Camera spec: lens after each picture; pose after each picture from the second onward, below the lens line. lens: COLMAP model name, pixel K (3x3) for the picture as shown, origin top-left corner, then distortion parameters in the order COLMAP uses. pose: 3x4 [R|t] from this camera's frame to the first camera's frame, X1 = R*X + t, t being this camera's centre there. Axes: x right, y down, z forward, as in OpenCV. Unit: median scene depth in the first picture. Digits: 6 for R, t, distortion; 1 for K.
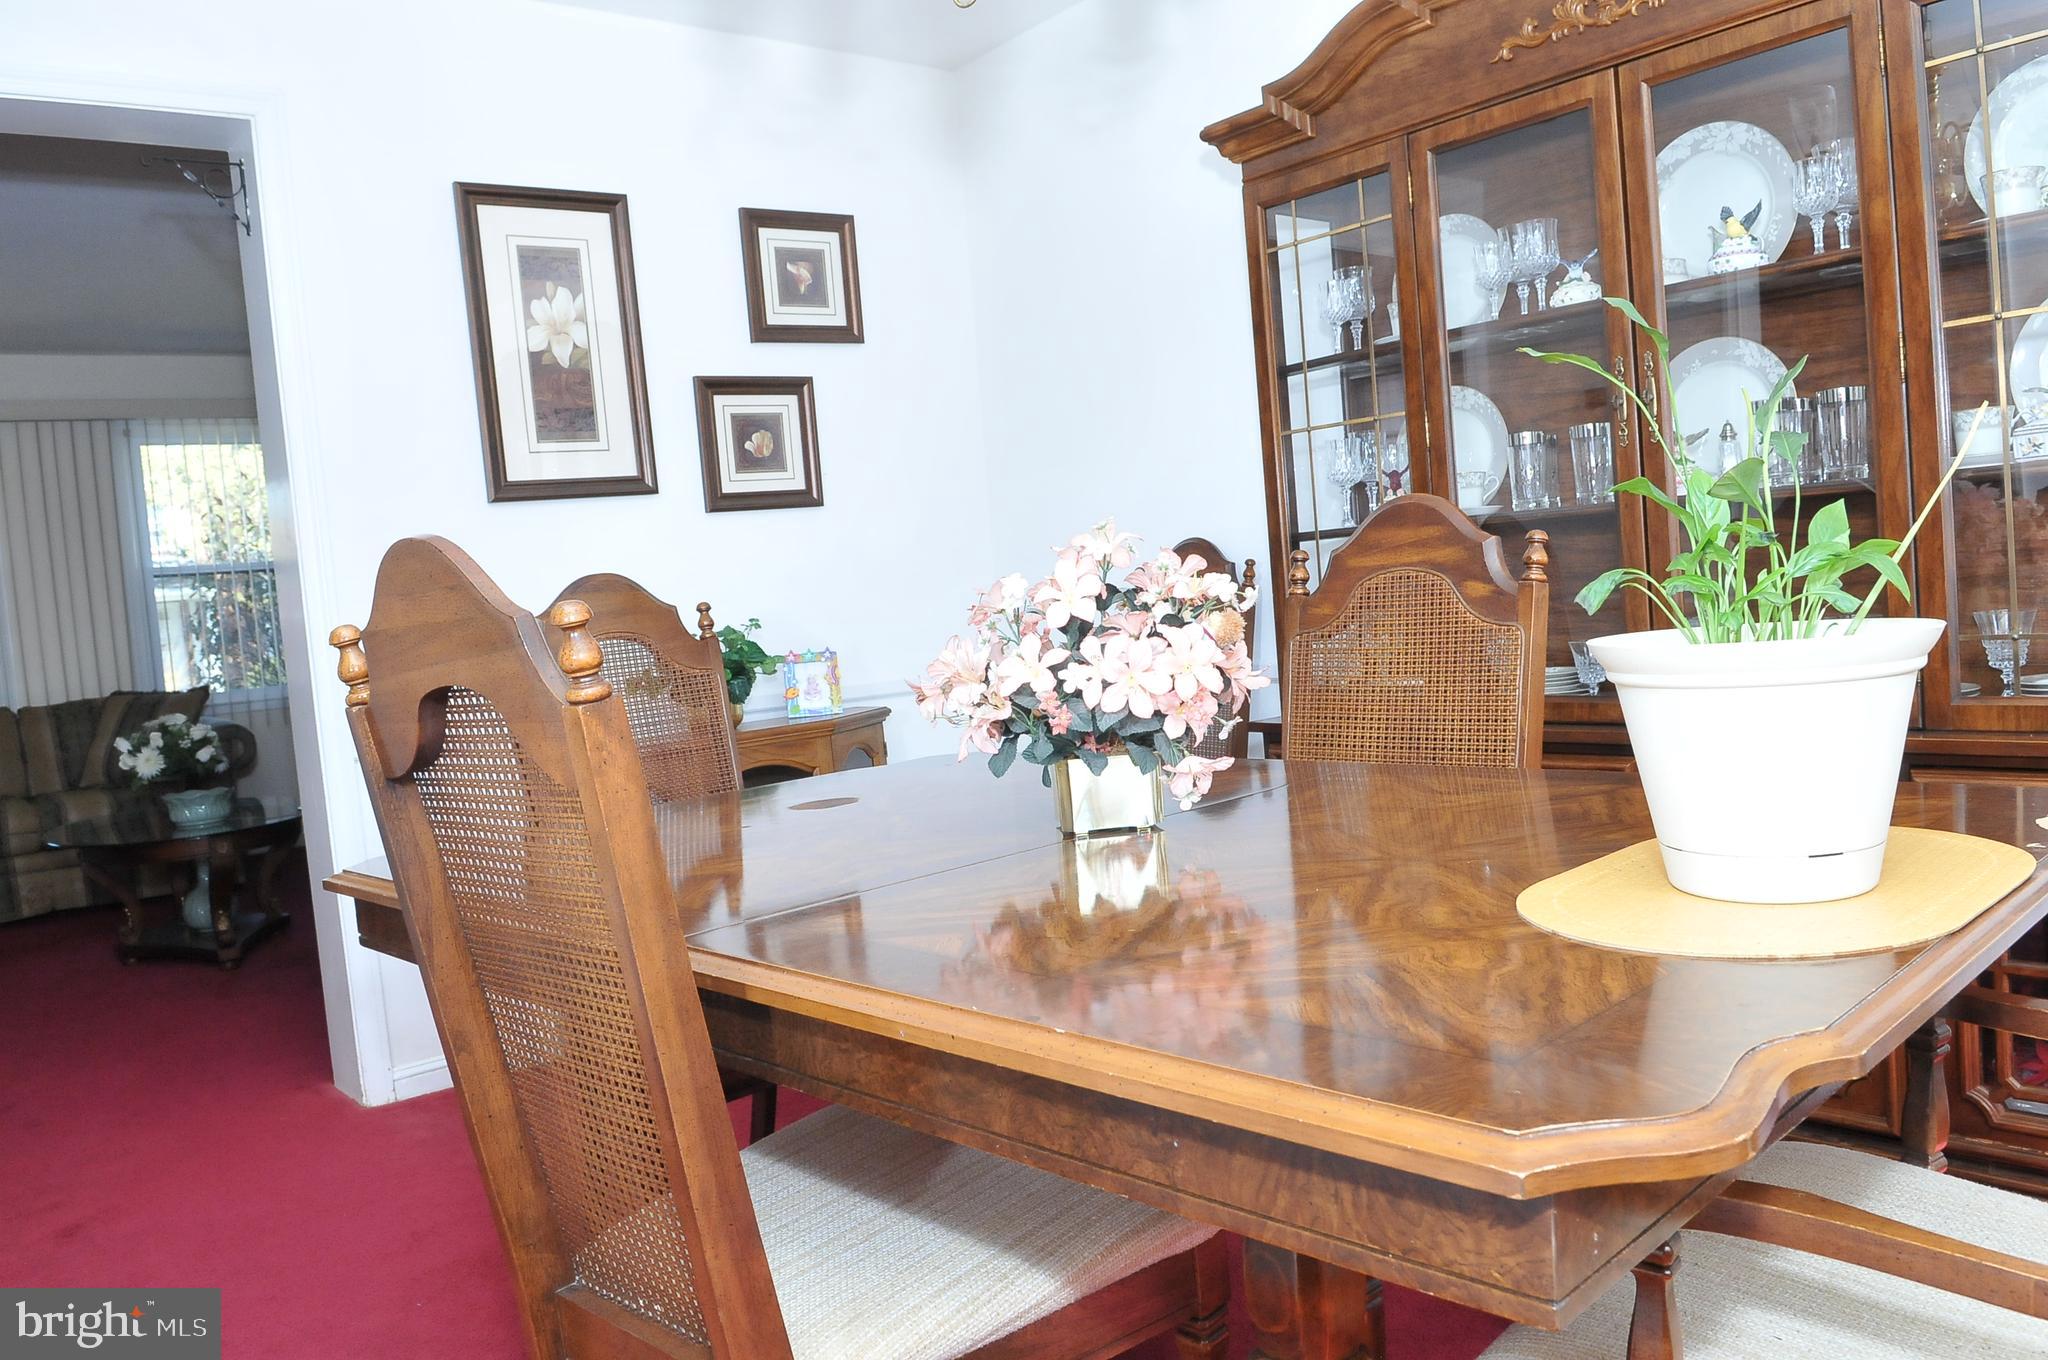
lens RADIAL K [[1641.6, 0, 1084.9], [0, 1641.6, 676.1], [0, 0, 1]] dist [-0.005664, -0.005889]
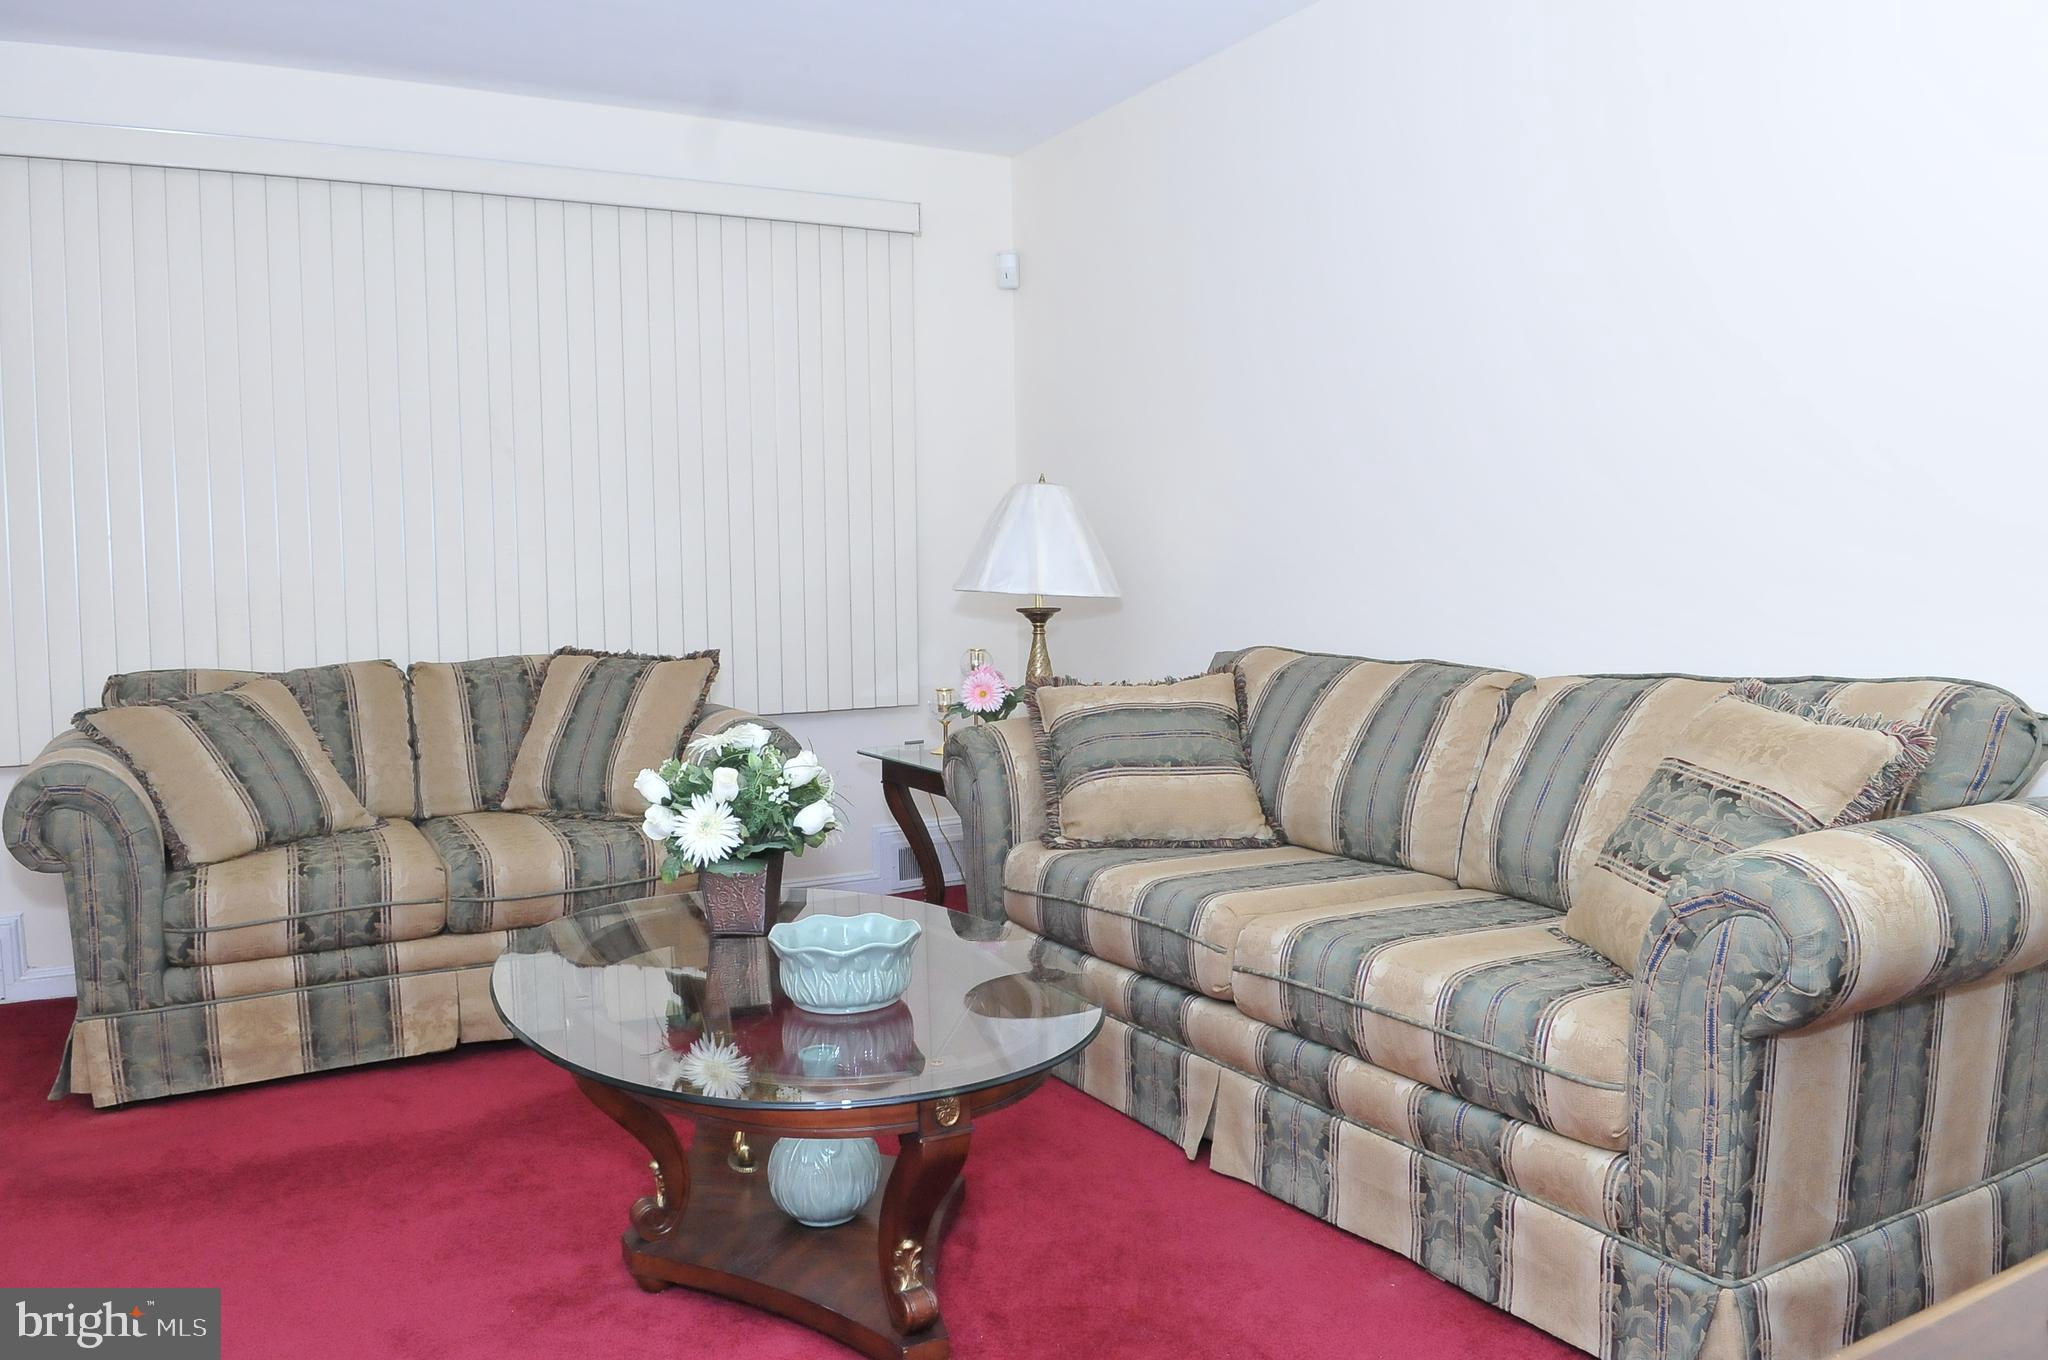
lens RADIAL K [[1641.6, 0, 1084.9], [0, 1641.6, 676.1], [0, 0, 1]] dist [-0.005664, -0.005889]
pose [[0.986605, 0.085348, -0.139023, -0.724818], [-0.083130, 0.996303, 0.021694, -0.018796], [0.140360, -0.009846, 0.990052, 0.989619]]
